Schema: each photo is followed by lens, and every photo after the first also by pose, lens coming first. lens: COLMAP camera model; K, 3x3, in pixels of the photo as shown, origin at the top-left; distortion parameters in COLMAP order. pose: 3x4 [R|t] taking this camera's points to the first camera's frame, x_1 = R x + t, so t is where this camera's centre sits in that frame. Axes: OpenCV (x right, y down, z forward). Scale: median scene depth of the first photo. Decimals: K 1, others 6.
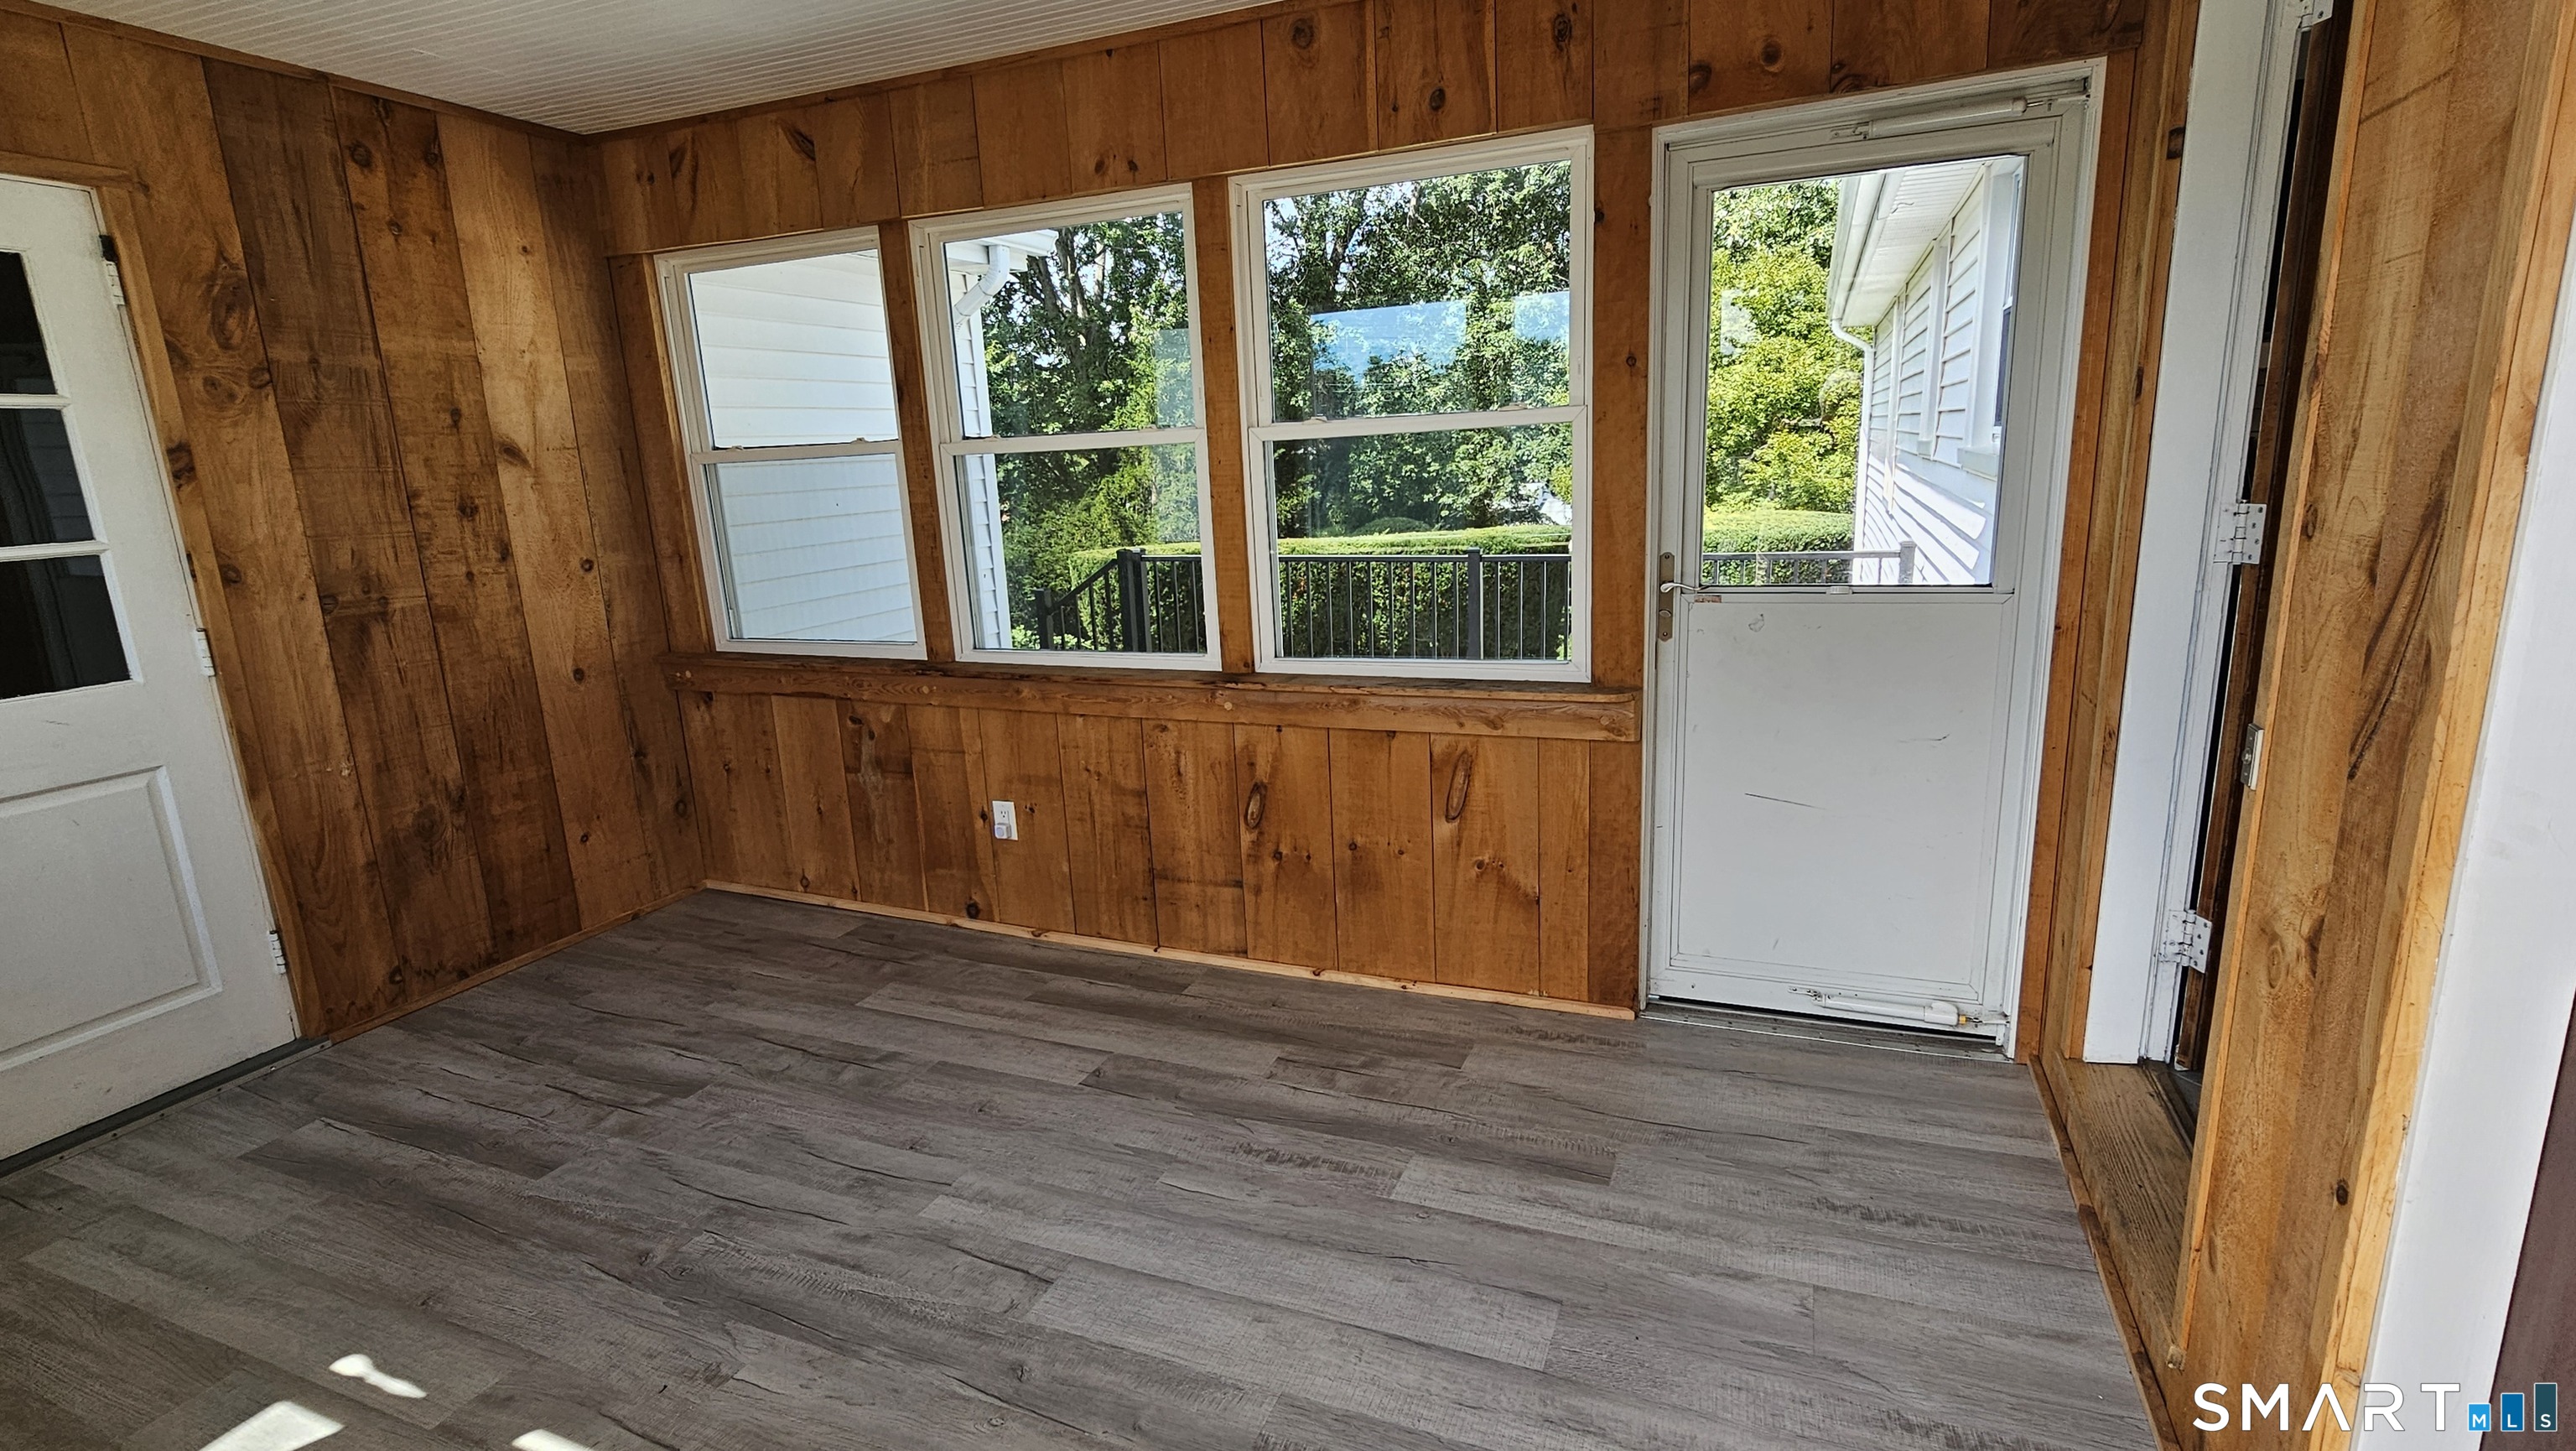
lens RADIAL K [[1208.9, 0, 1288.0], [0, 1208.9, 725.5], [0, 0, 1]] dist [0.001601, 0.000347]
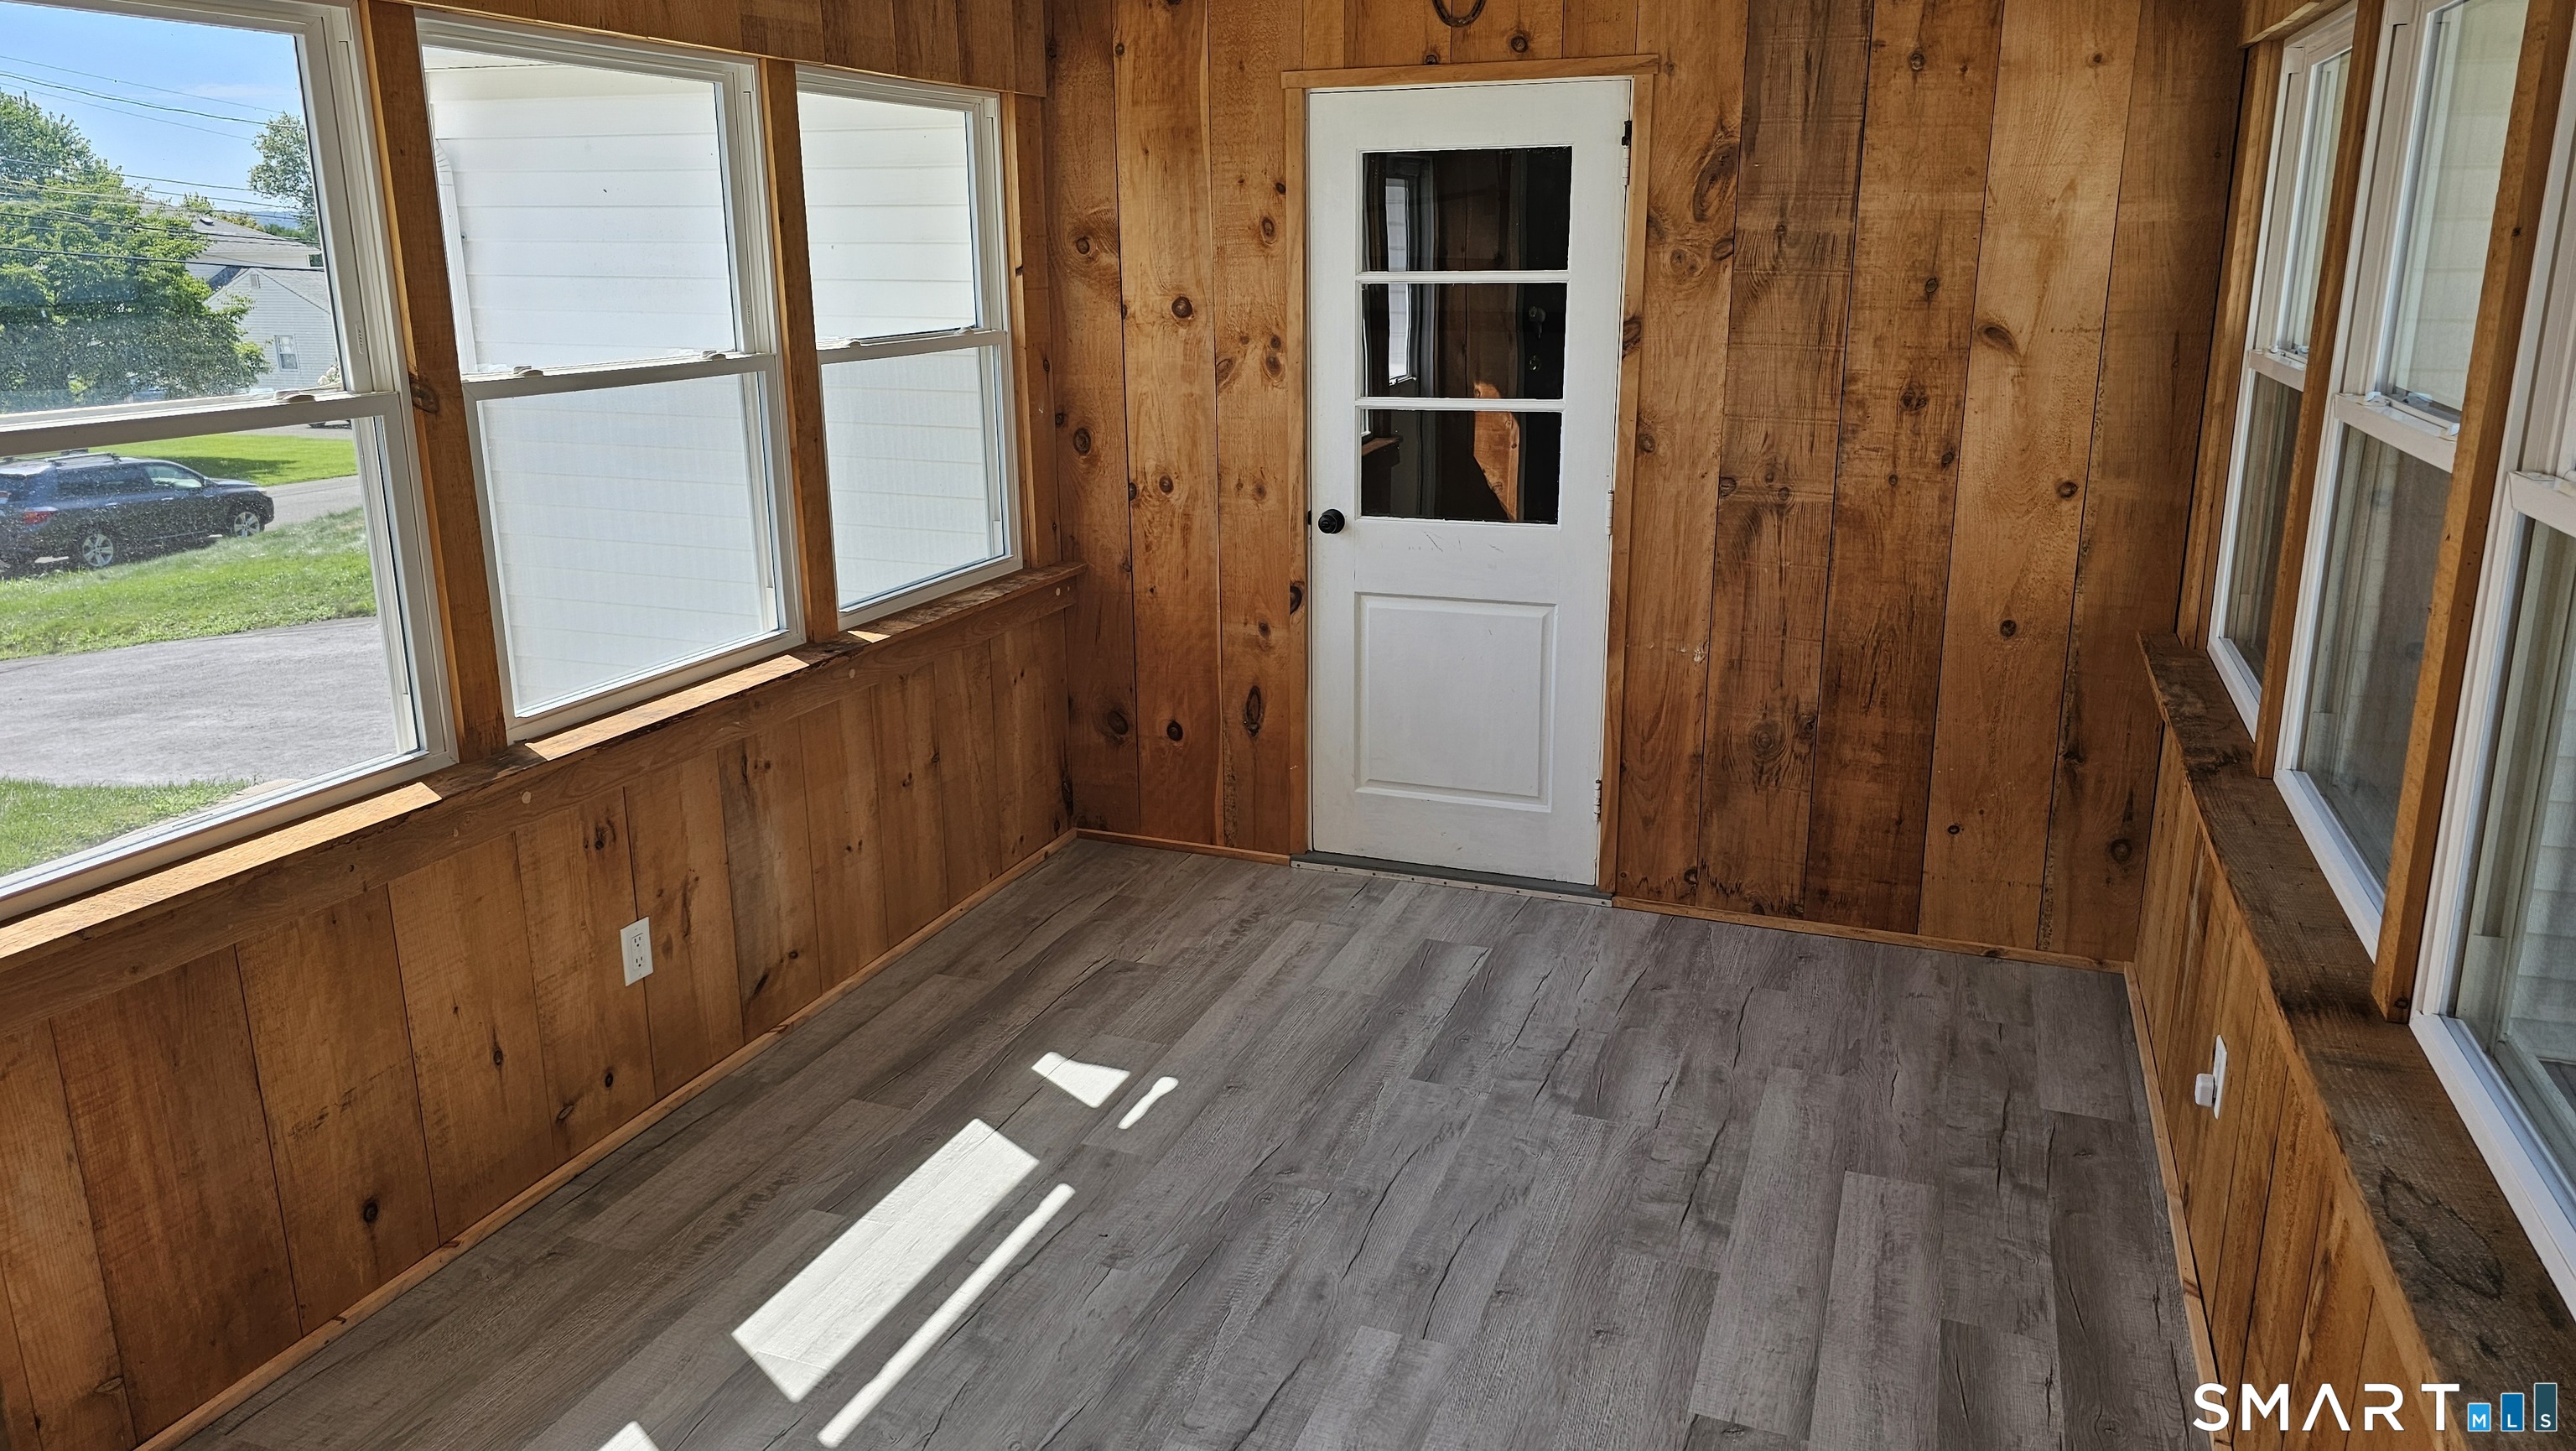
lens RADIAL K [[1706.9, 0, 1288.0], [0, 1706.9, 725.5], [0, 0, 1]] dist [0.003967, -0.000555]
pose [[0.026428, 0.311694, -0.949815, 0.516630], [-0.218865, 0.928898, 0.298741, -0.244773], [0.975397, 0.199986, 0.092768, 0.562980]]
